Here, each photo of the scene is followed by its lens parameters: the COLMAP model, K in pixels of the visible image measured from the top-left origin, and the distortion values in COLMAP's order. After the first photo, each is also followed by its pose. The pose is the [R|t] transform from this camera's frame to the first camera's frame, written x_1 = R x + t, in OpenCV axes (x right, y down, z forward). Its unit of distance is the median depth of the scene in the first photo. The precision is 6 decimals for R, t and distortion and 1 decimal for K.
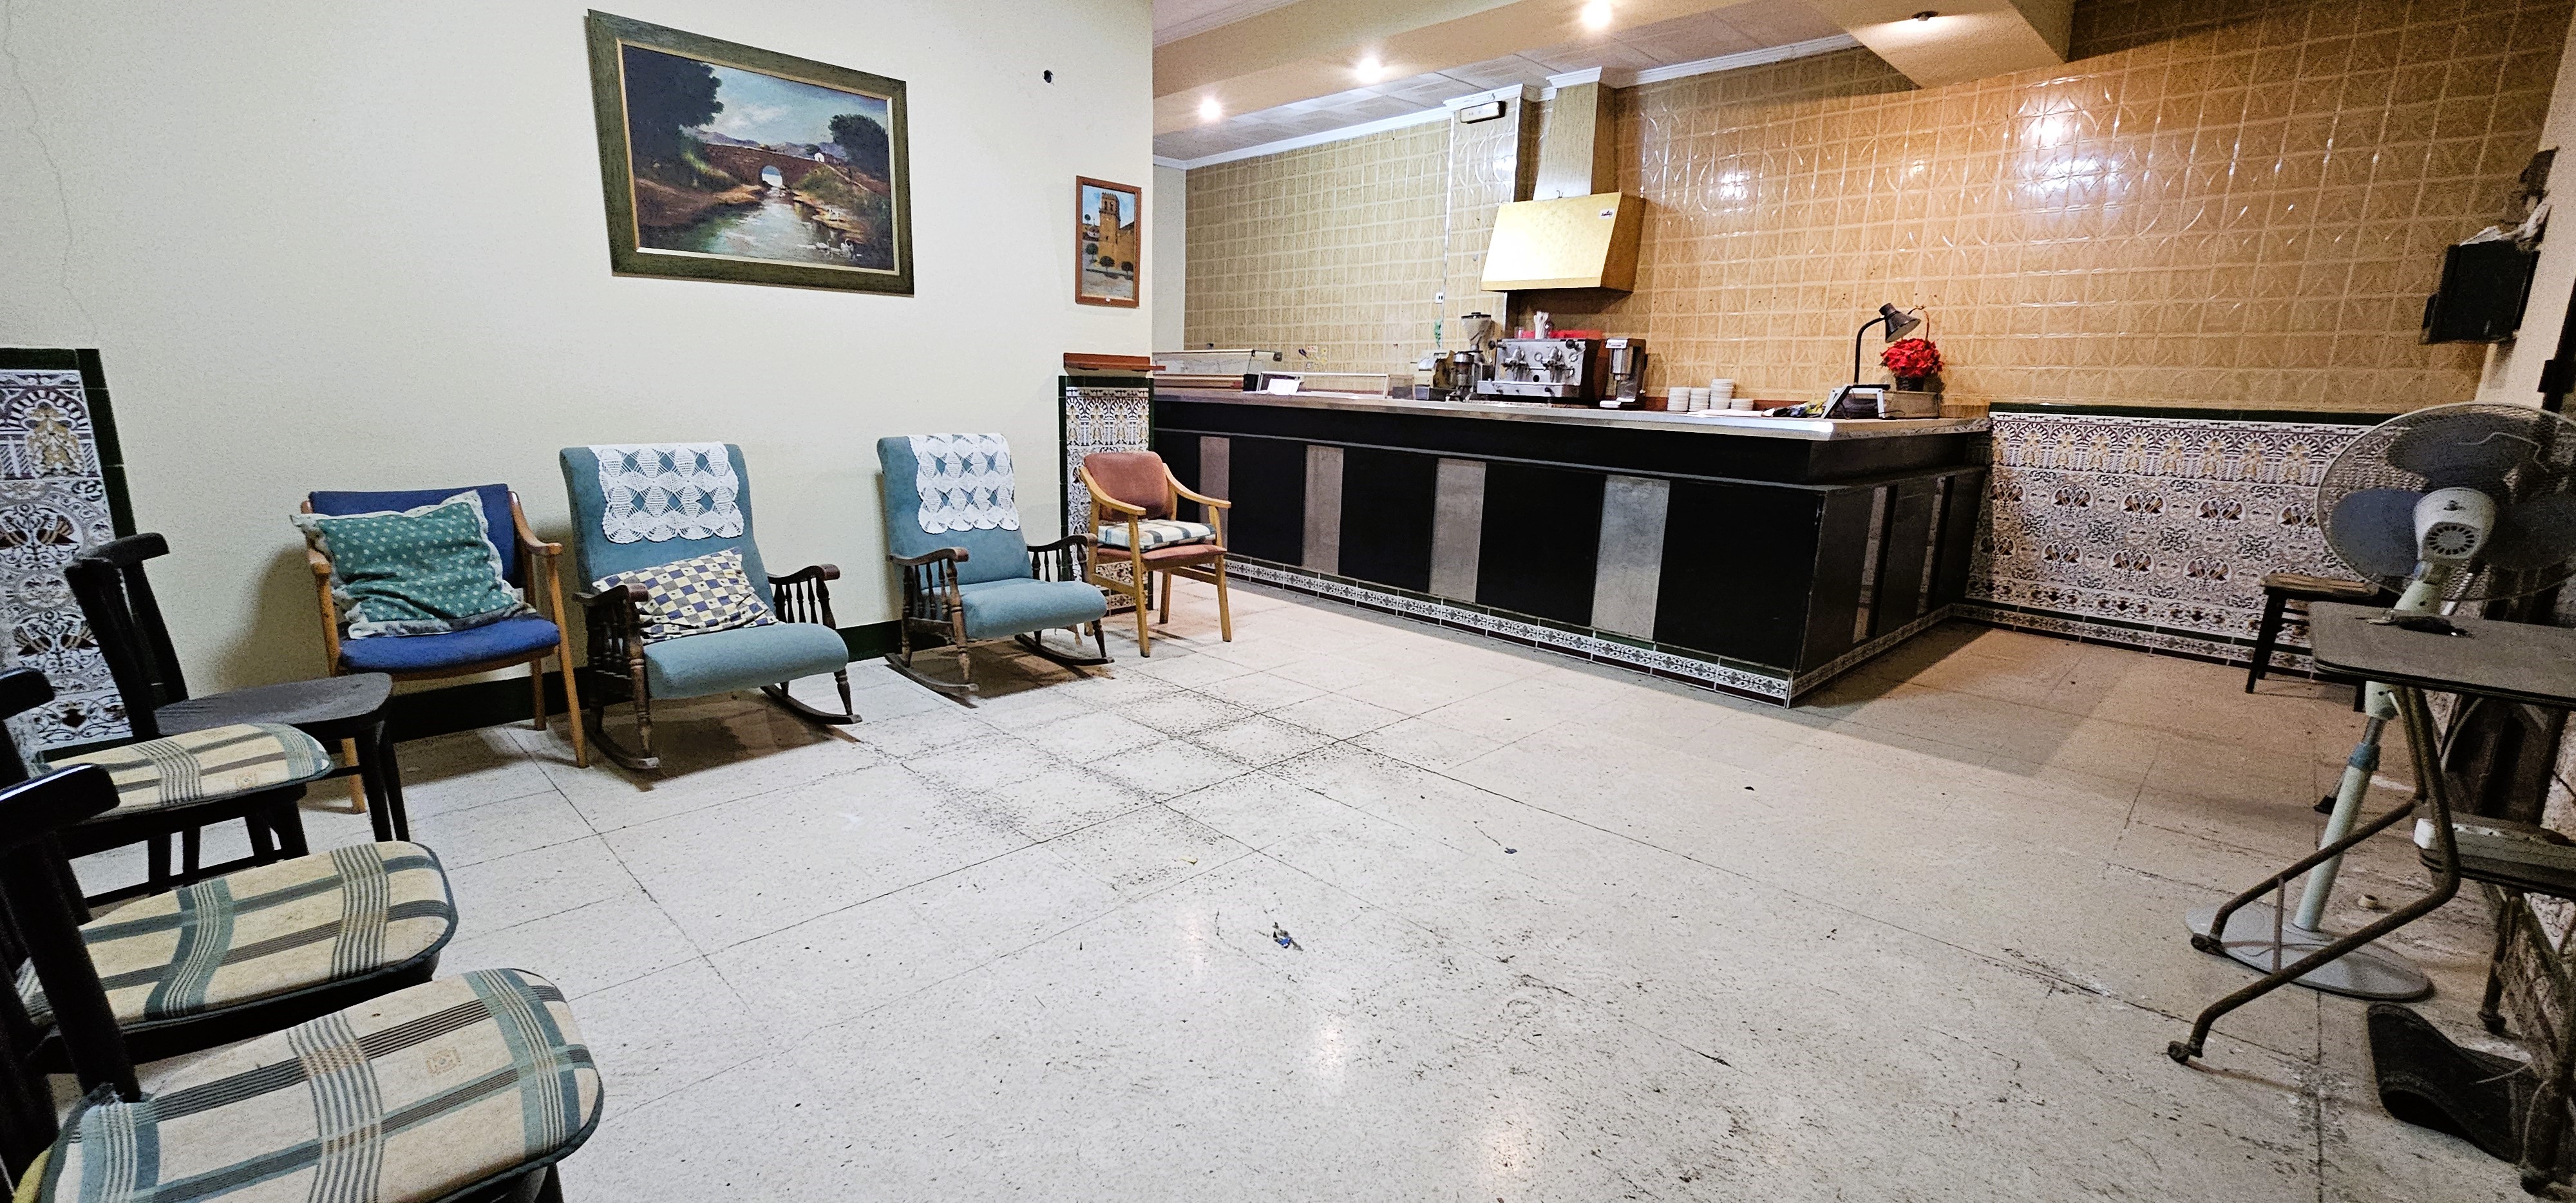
lens RADIAL K [[1055.8, 0, 1285.7], [0, 1055.8, 606.0], [0, 0, 1]] dist [0.000271, -0.000883]
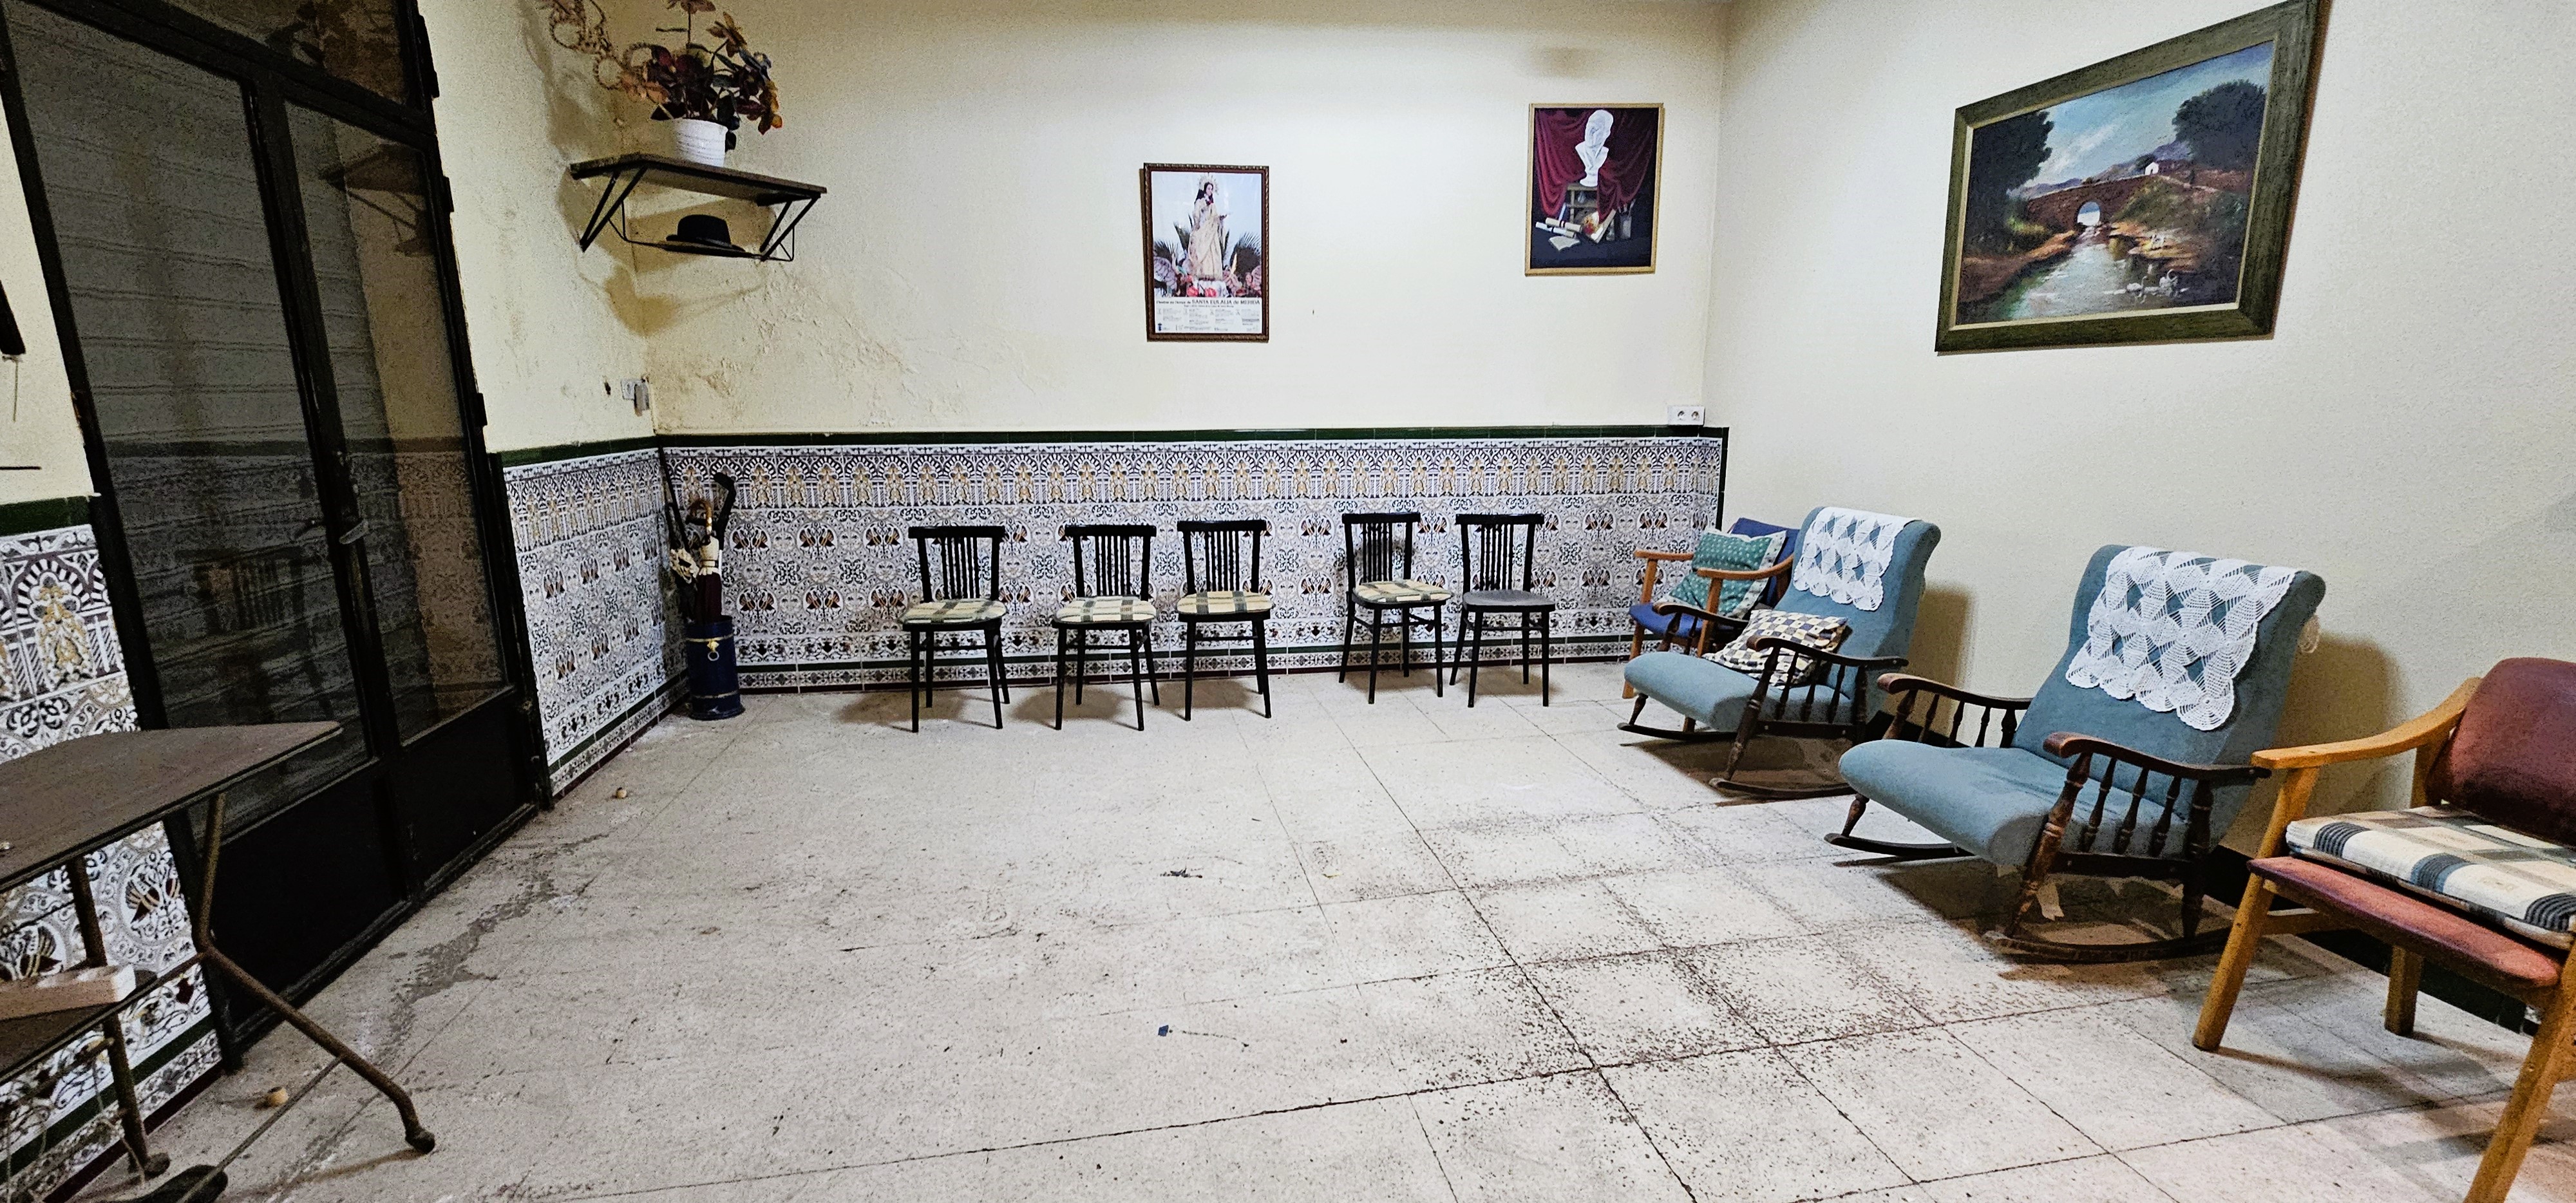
lens RADIAL K [[1055.8, 0, 1285.7], [0, 1055.8, 606.0], [0, 0, 1]] dist [0.000271, -0.000883]
pose [[-0.582698, 0.136683, -0.801112, 0.576431], [-0.183322, 0.938241, 0.293421, -0.252283], [0.791743, 0.317838, -0.521654, 1.044819]]
